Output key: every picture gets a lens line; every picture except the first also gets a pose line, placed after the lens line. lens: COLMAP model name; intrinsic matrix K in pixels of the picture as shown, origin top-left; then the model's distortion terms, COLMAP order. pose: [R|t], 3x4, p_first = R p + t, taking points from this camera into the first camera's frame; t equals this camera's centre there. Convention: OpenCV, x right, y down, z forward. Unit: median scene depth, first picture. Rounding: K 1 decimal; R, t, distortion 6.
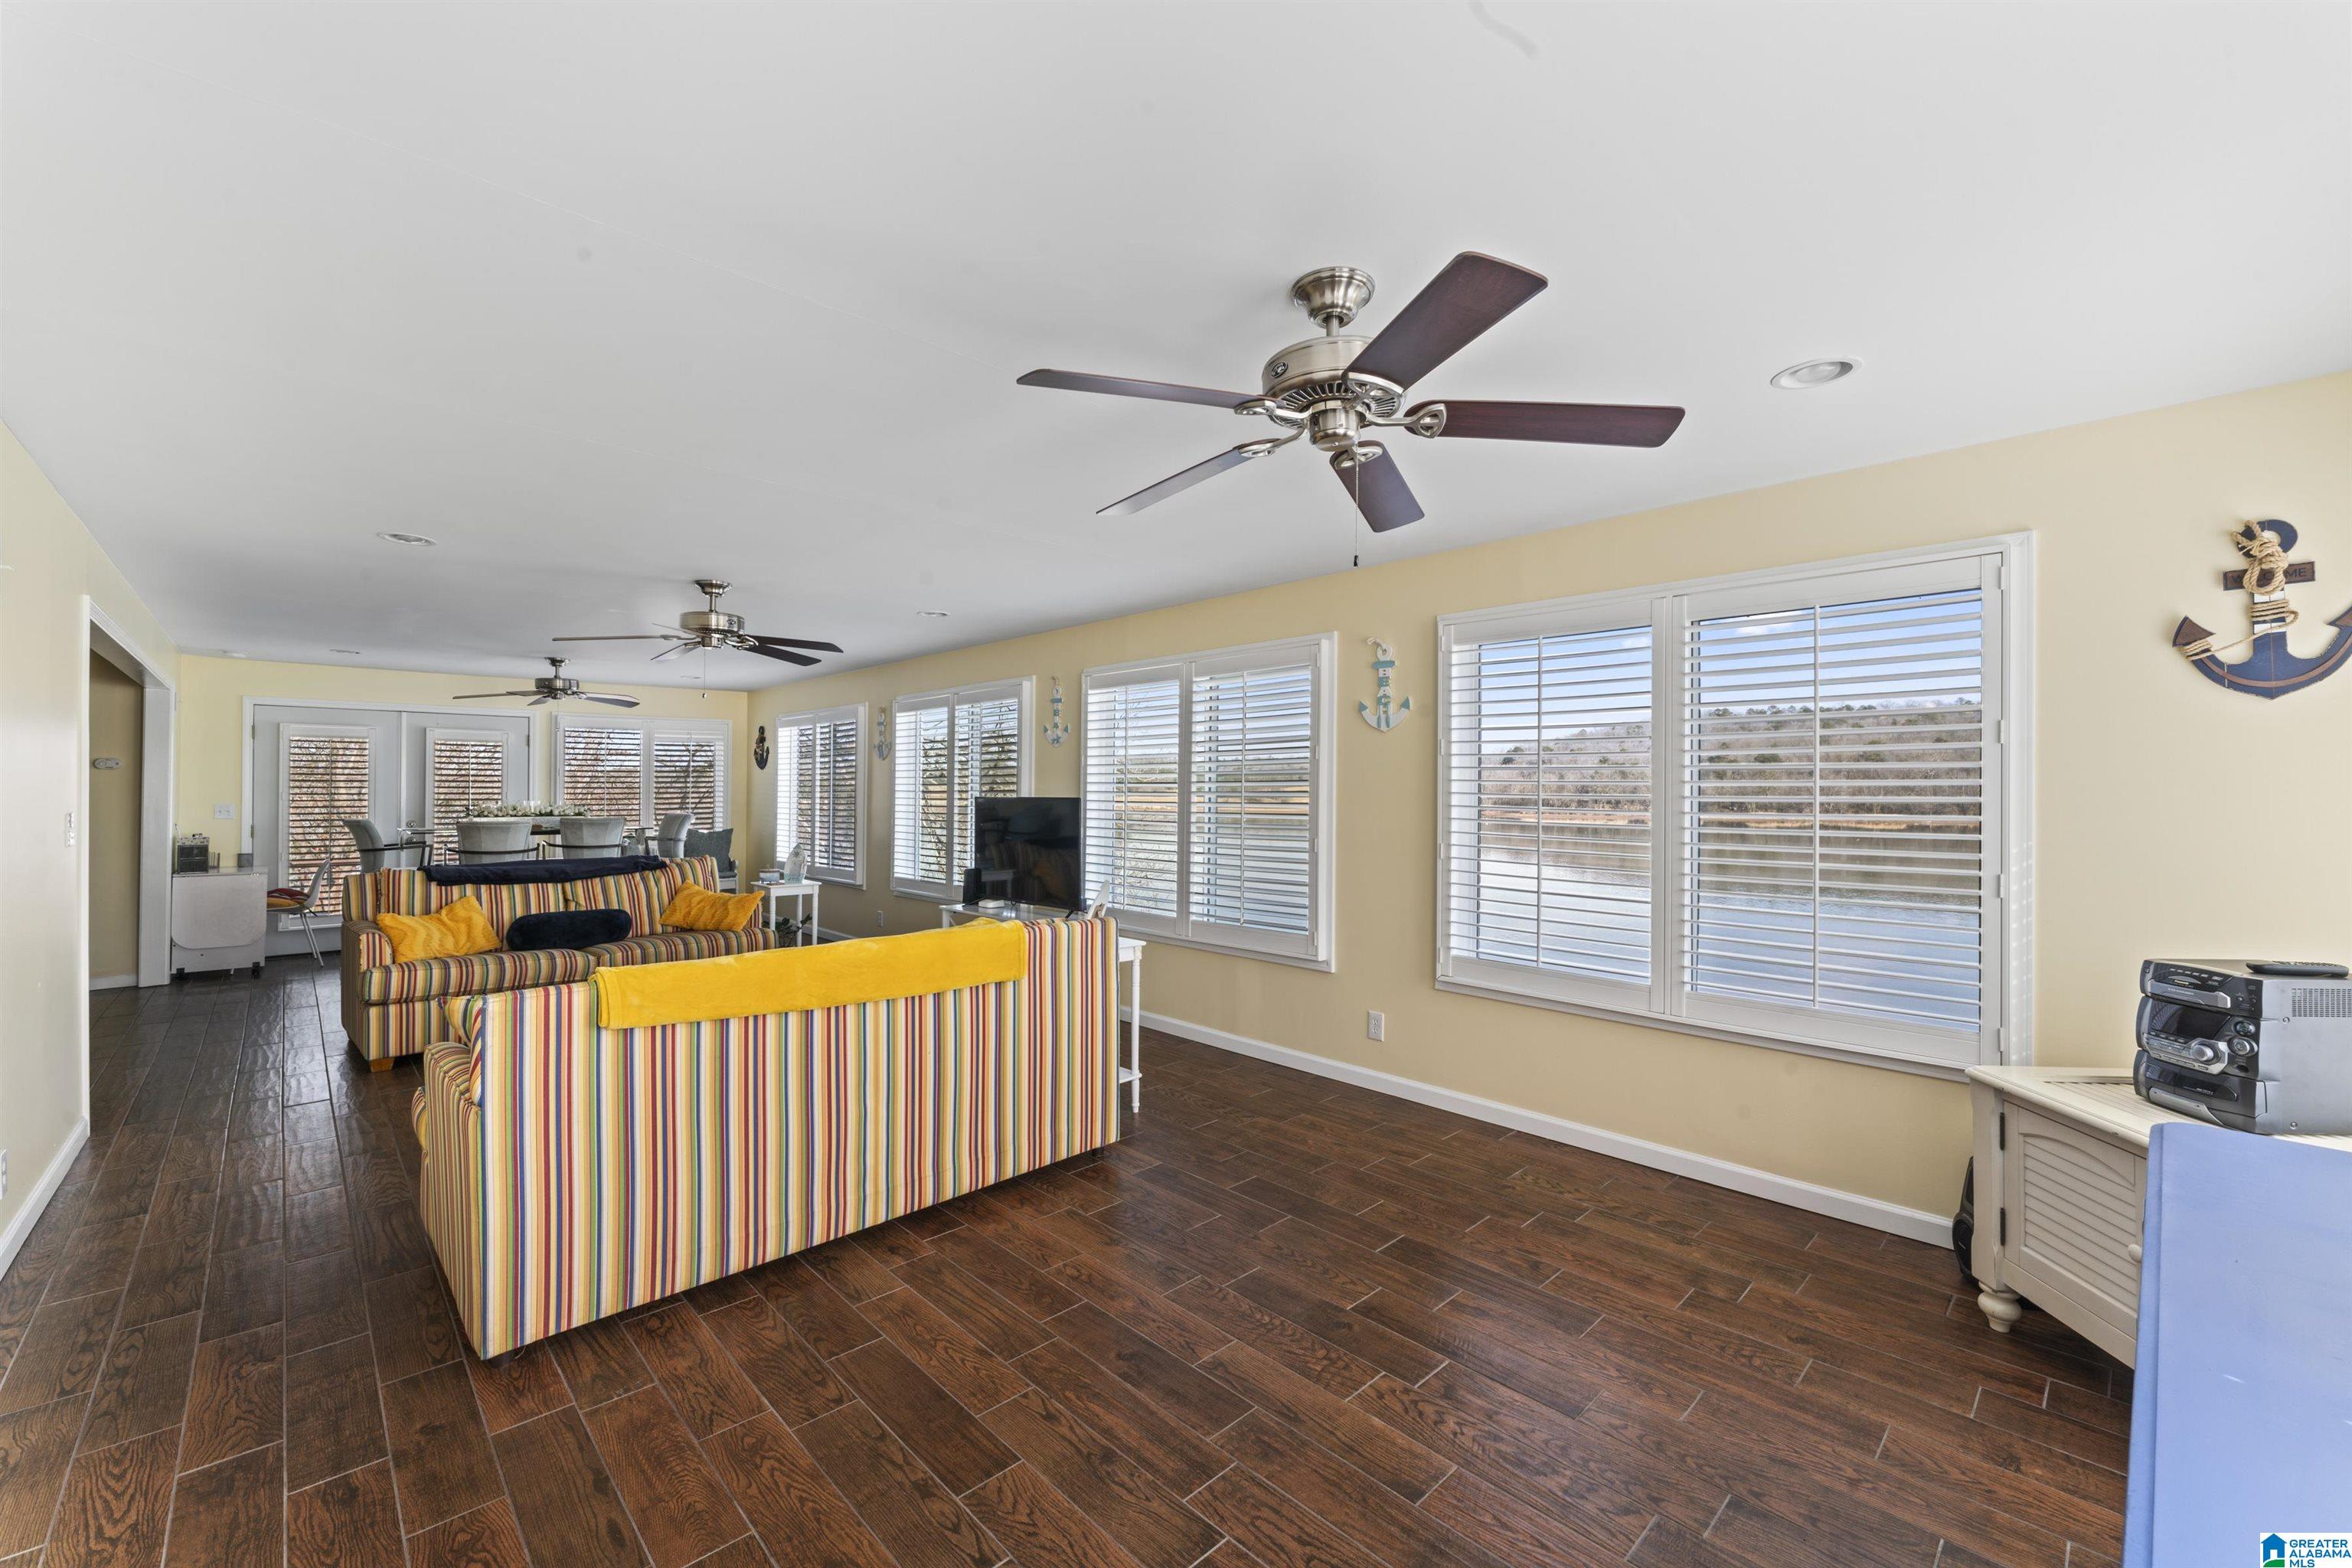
lens RADIAL K [[942.2, 0, 1176.0], [0, 942.2, 784.0], [0, 0, 1]] dist [-0.001280, -0.000253]
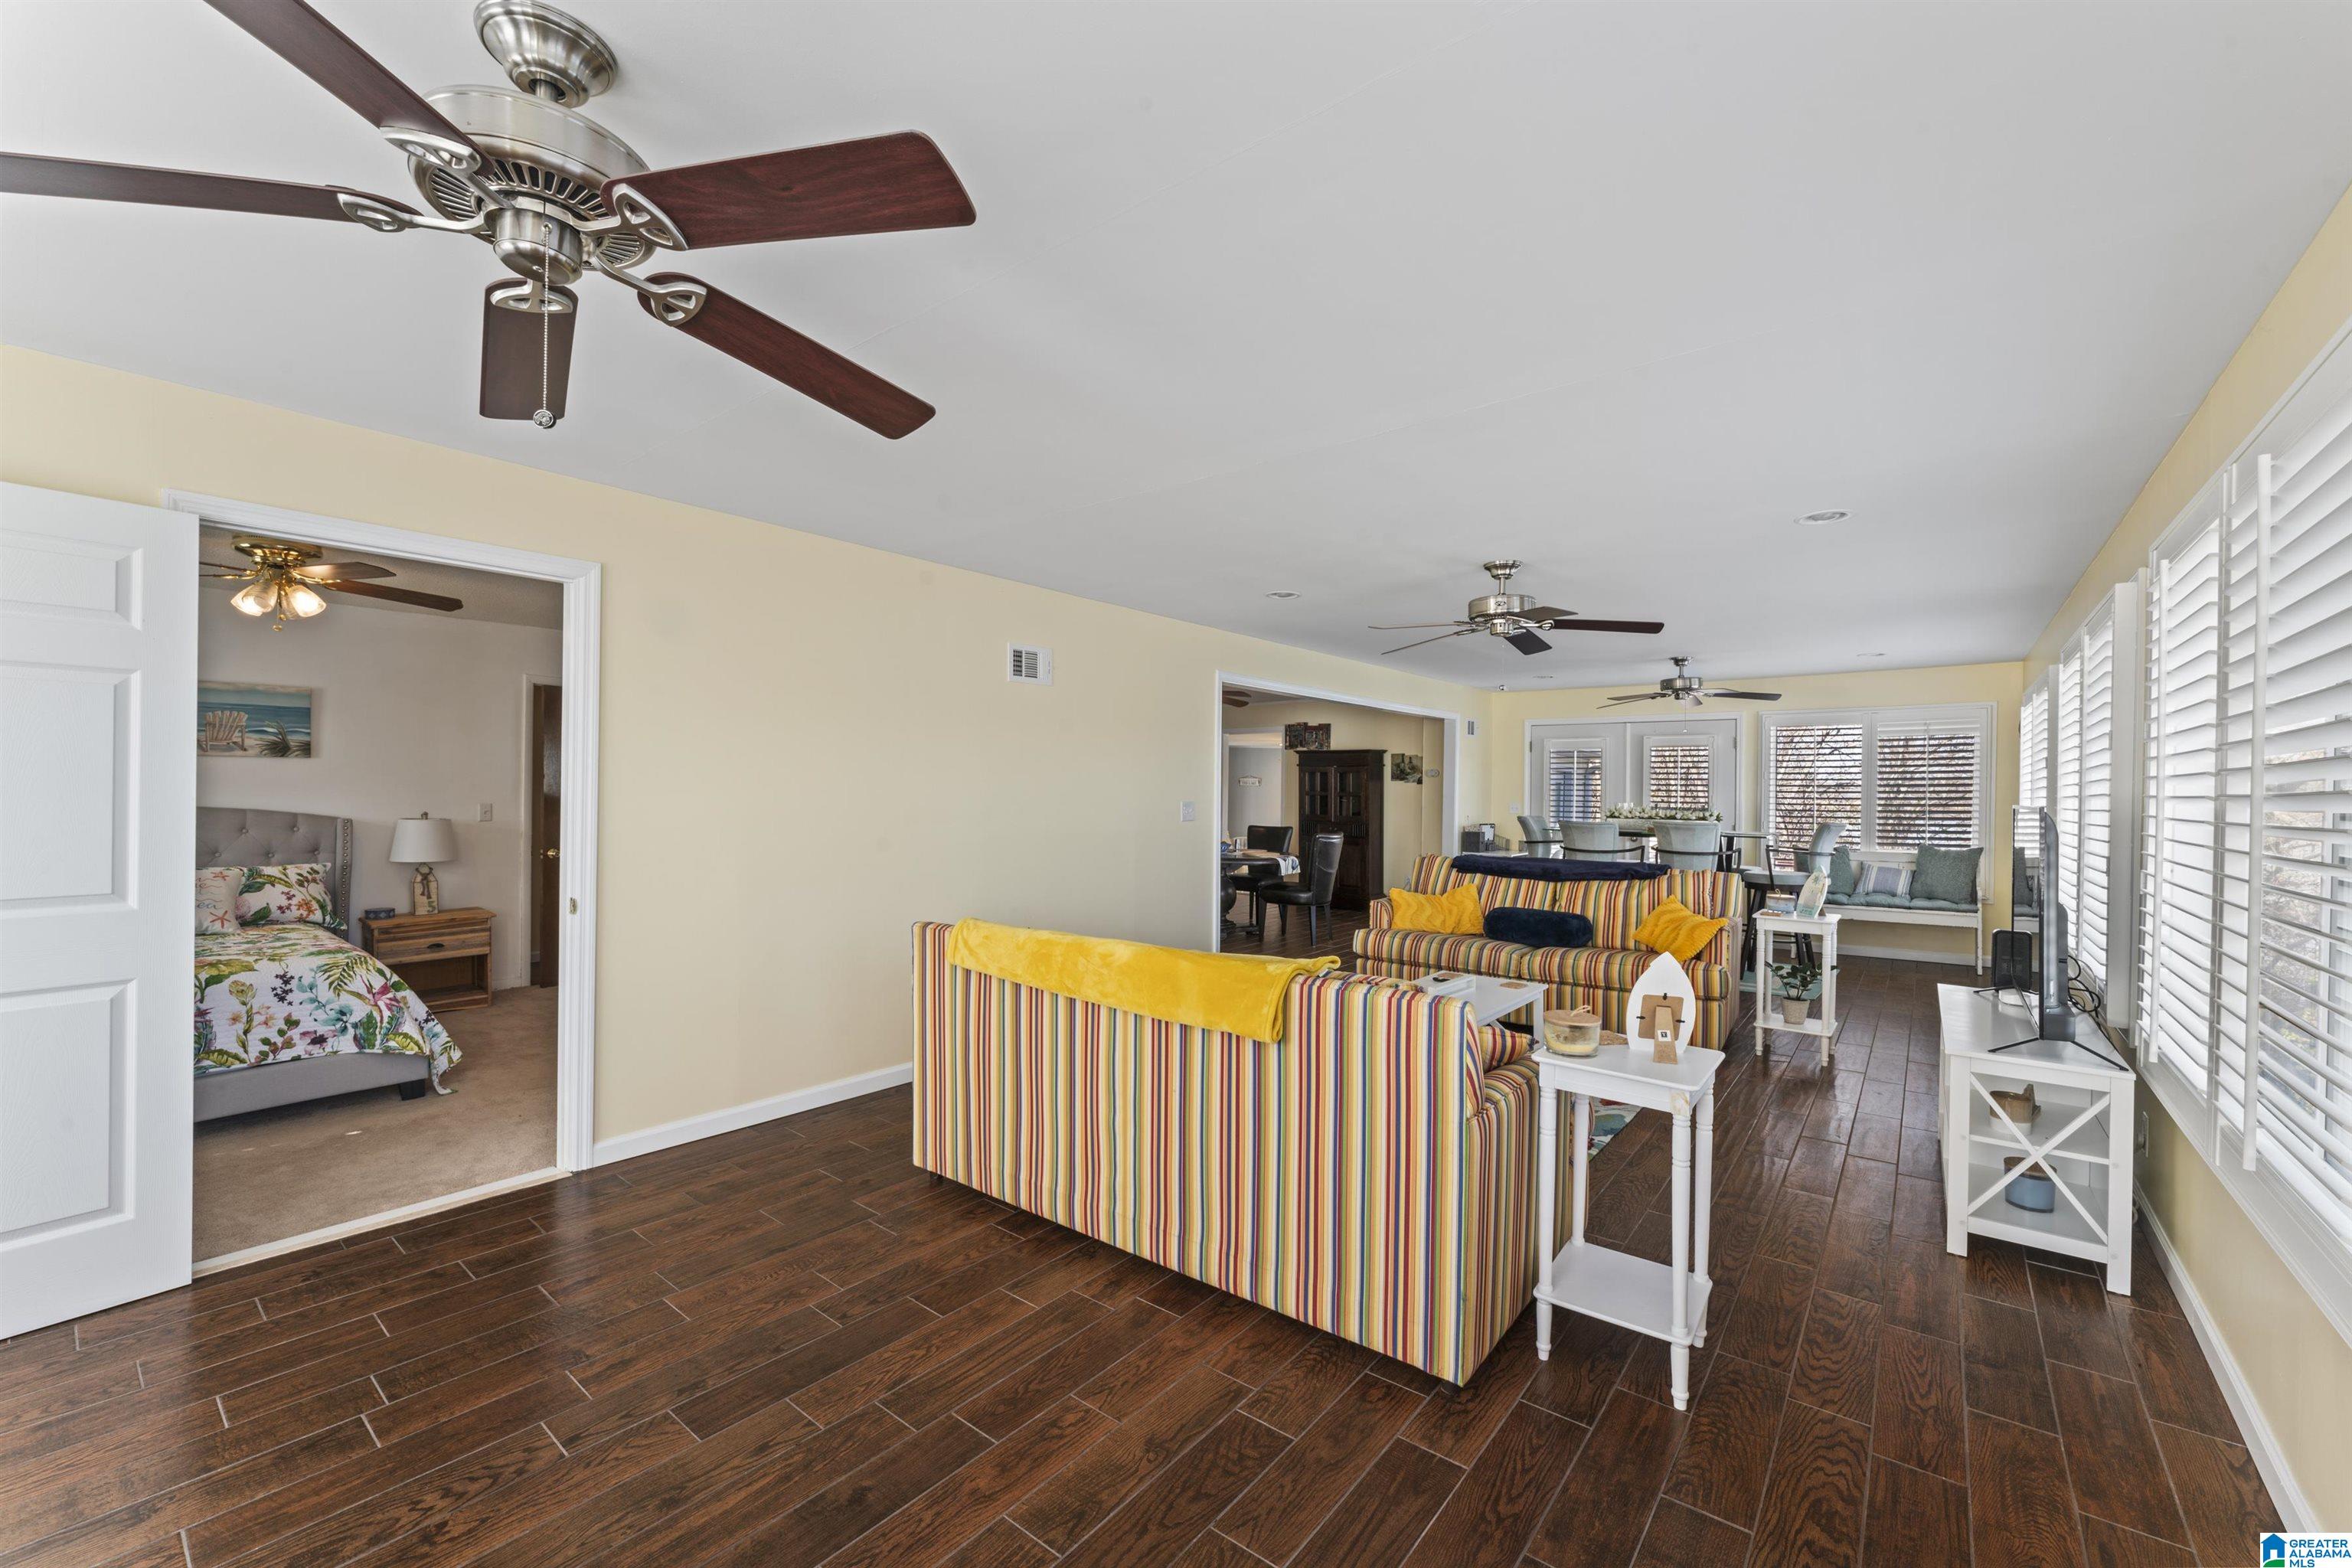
lens RADIAL K [[942.2, 0, 1176.0], [0, 942.2, 784.0], [0, 0, 1]] dist [-0.001280, -0.000253]
pose [[0.135517, -0.004919, -0.990763, 0.440776], [-0.002124, 0.999984, -0.005256, 0.006745], [0.990773, 0.002817, 0.135504, 0.658646]]
